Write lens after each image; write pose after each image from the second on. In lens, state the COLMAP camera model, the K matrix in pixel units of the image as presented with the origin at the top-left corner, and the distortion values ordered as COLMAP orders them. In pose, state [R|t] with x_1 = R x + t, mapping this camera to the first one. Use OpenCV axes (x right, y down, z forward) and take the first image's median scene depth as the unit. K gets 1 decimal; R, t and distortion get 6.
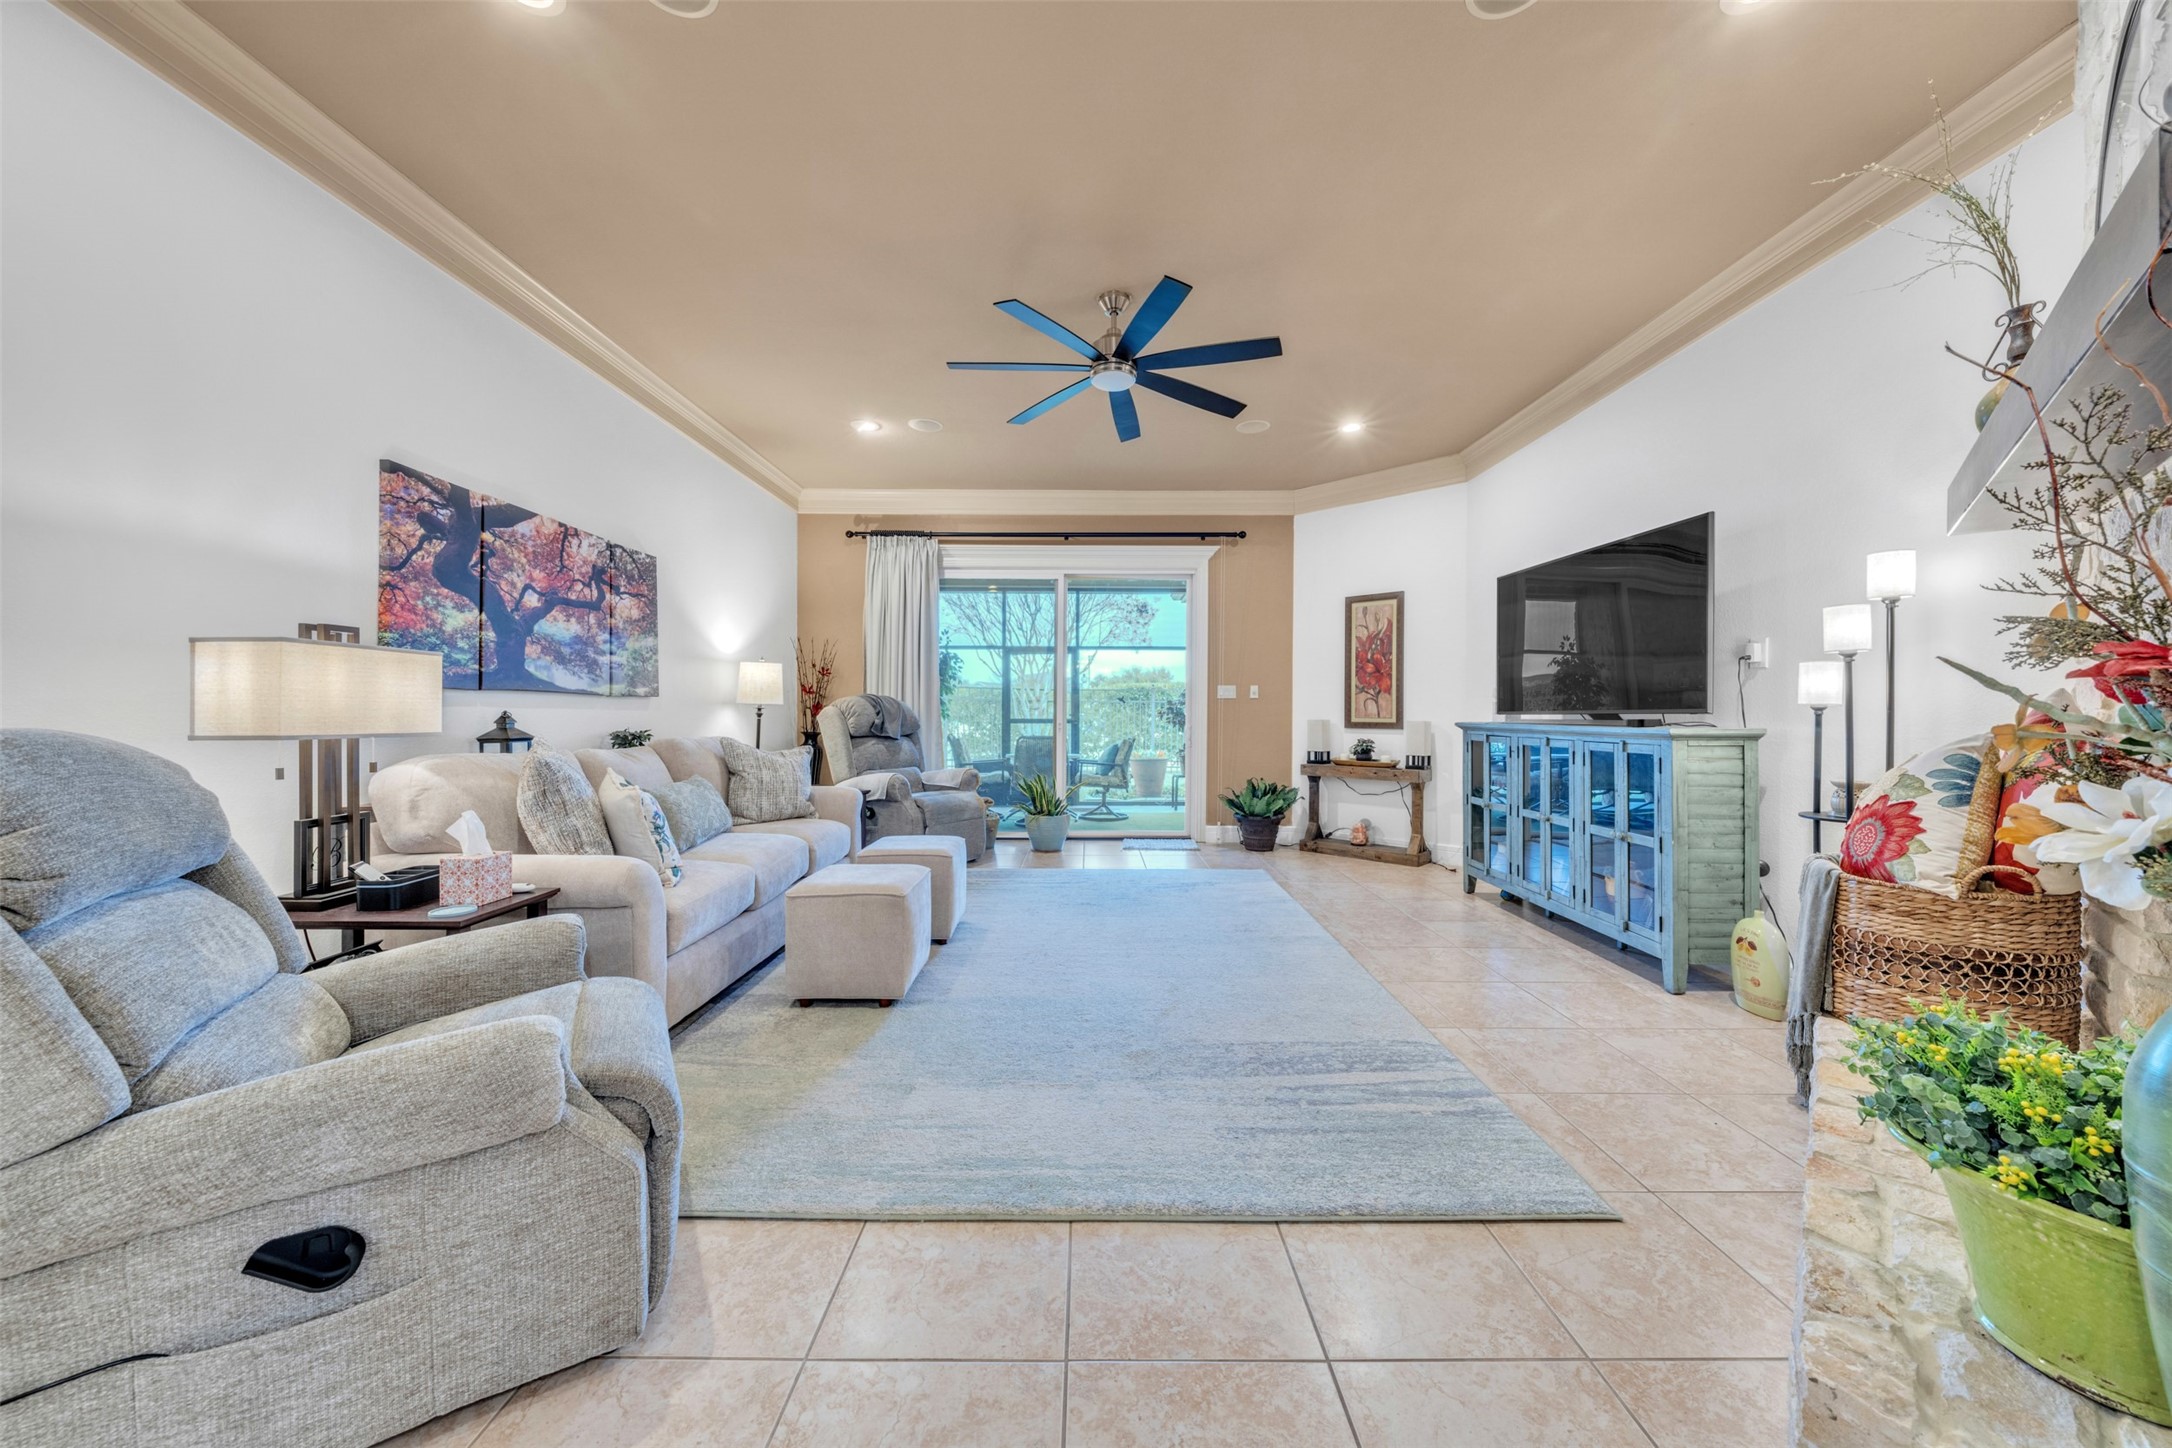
lens RADIAL K [[741.3, 0, 1087.8], [0, 741.3, 716.6], [0, 0, 1]] dist [-0.002018, -0.000144]
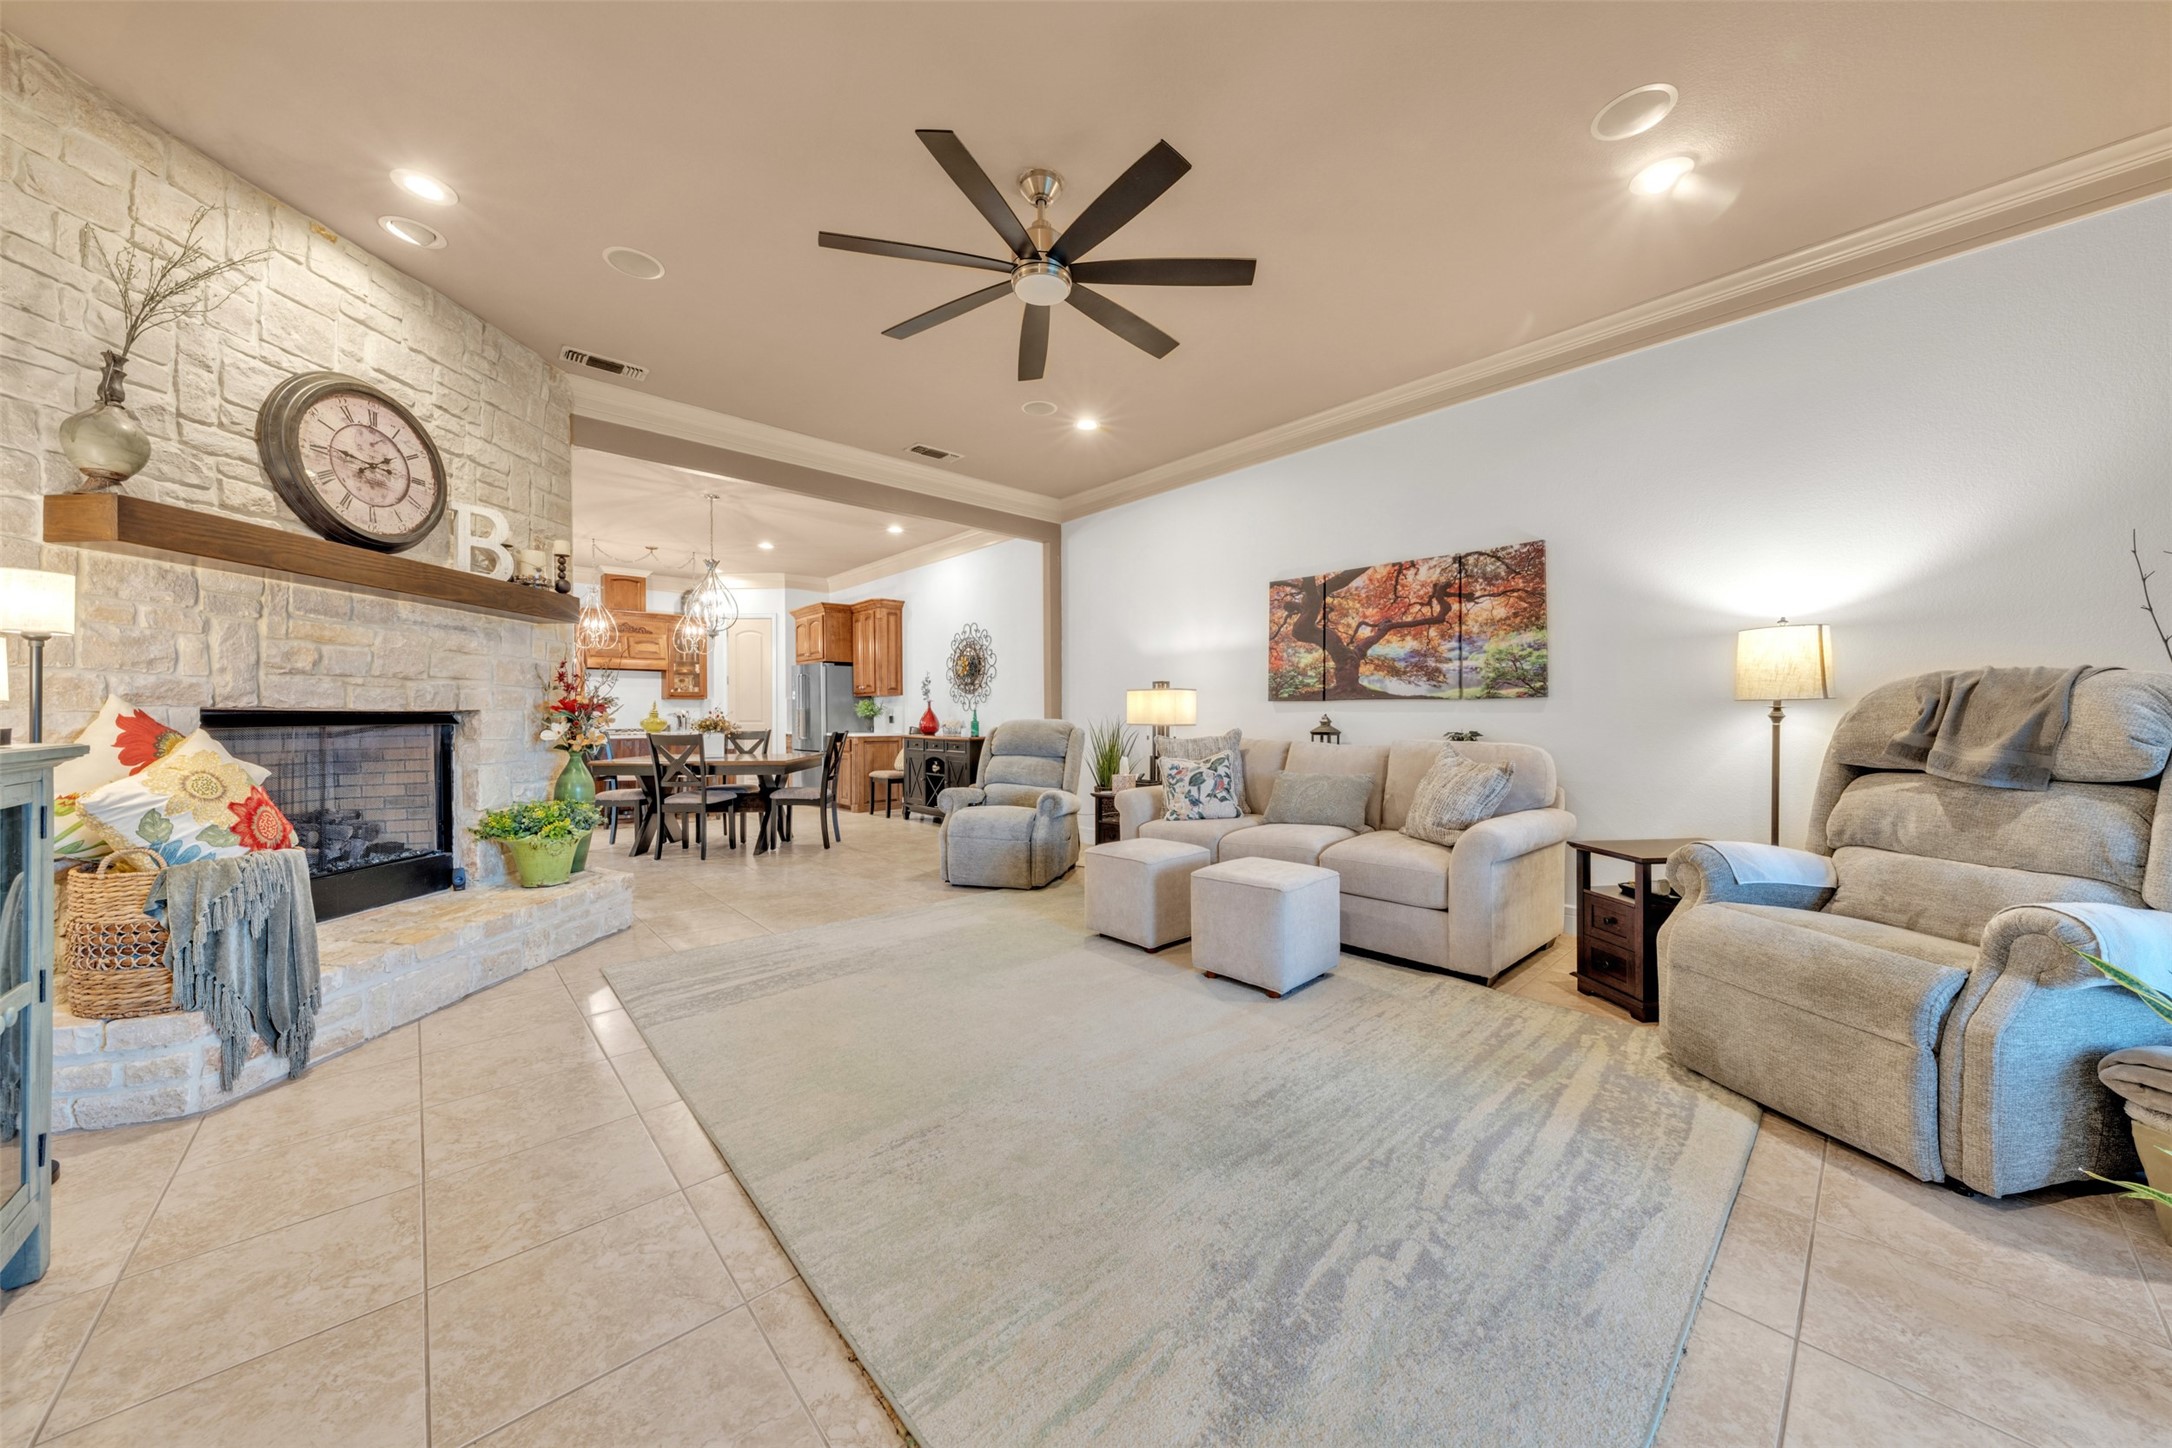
lens RADIAL K [[741.3, 0, 1076.9], [0, 741.3, 715.8], [0, 0, 1]] dist [-0.002018, -0.000144]
pose [[-0.746902, -0.002034, -0.664931, 0.560556], [-0.004095, 0.999990, 0.001540, -0.005041], [0.664922, 0.003873, -0.746903, 1.713498]]
